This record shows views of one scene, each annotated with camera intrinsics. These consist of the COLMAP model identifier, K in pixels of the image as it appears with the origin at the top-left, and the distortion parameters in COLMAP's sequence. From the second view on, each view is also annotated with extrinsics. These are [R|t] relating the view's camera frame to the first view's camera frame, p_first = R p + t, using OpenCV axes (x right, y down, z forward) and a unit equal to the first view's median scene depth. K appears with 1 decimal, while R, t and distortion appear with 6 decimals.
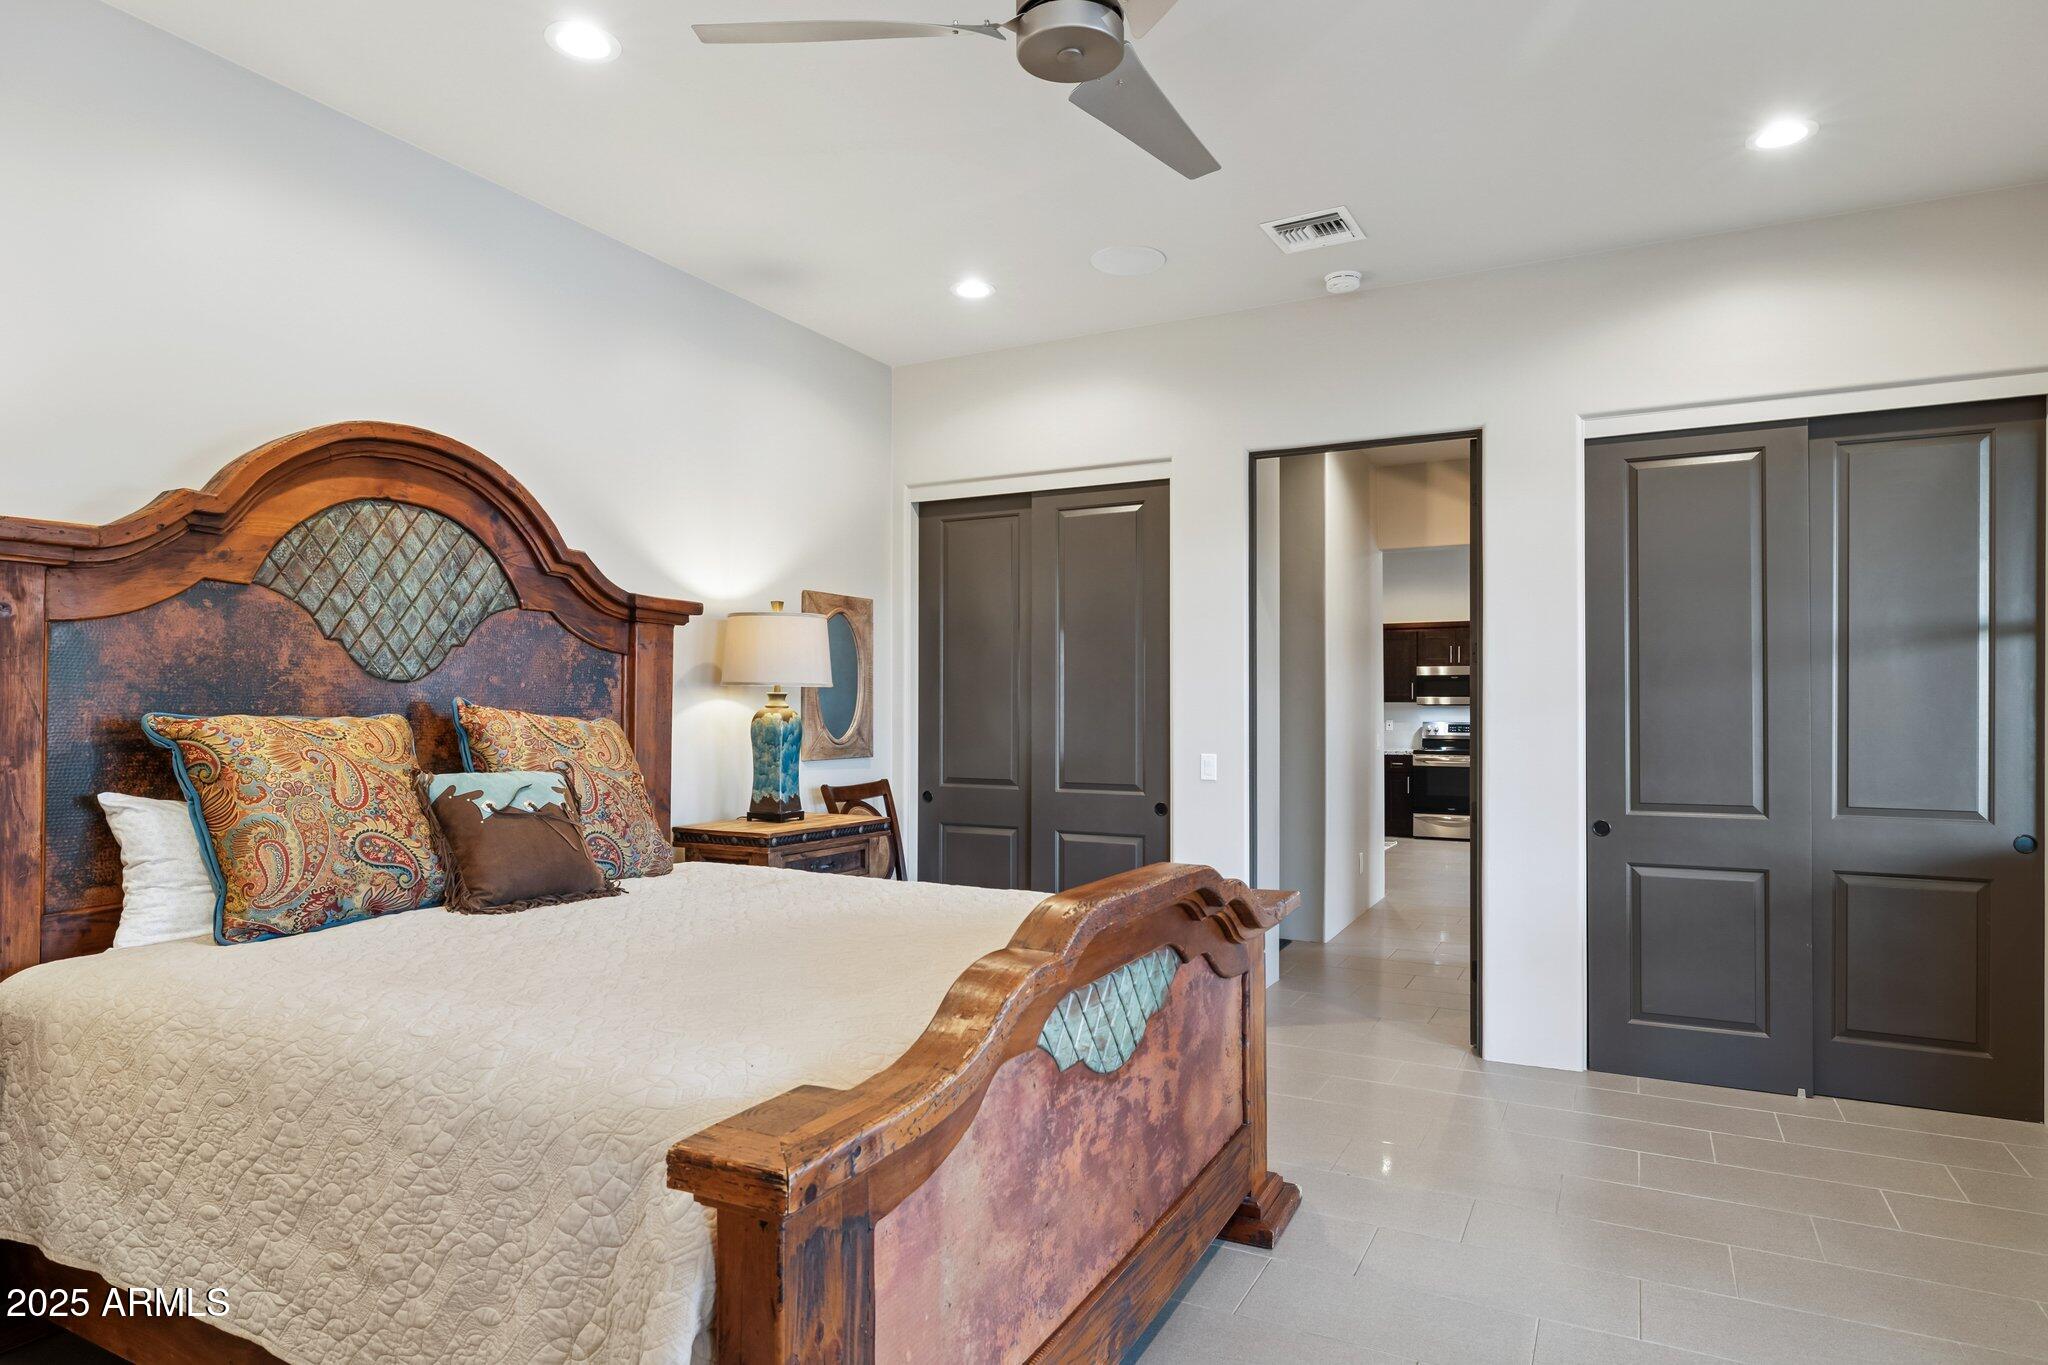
lens RADIAL K [[1157.0, 0, 1040.6], [0, 1157.0, 708.2], [0, 0, 1]] dist [-0.000366, -0.001584]
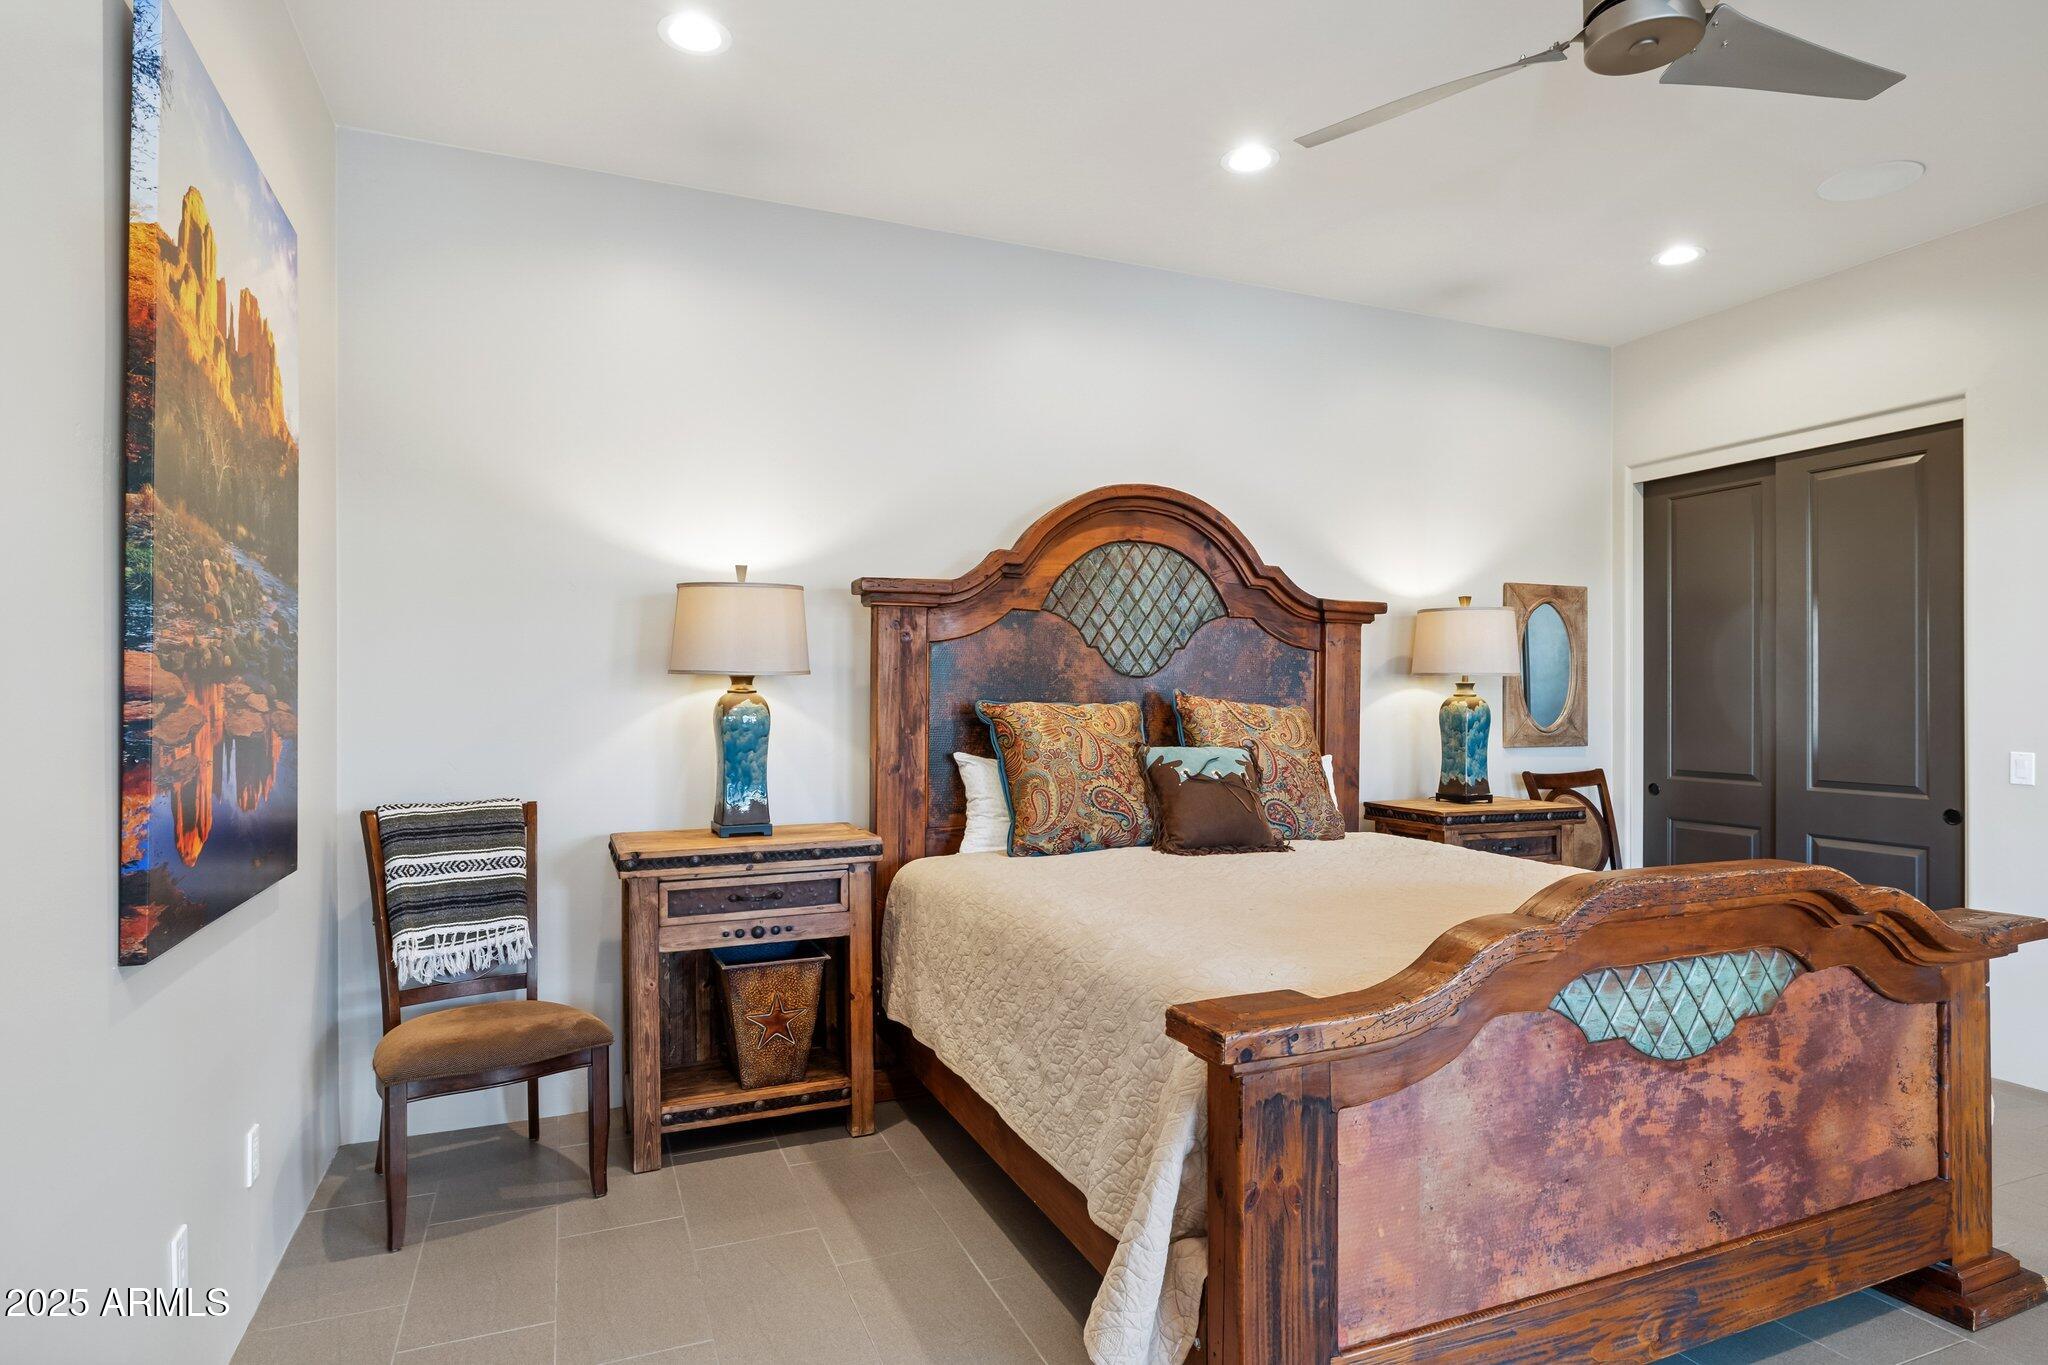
lens RADIAL K [[1104.4, 0, 1029.0], [0, 1104.4, 696.6], [0, 0, 1]] dist [-0.004875, 0.001379]
pose [[0.770104, -0.002664, -0.637912, 0.200891], [0.001795, 0.999996, -0.002010, 0.002001], [0.637915, 0.000403, 0.770106, -0.070697]]
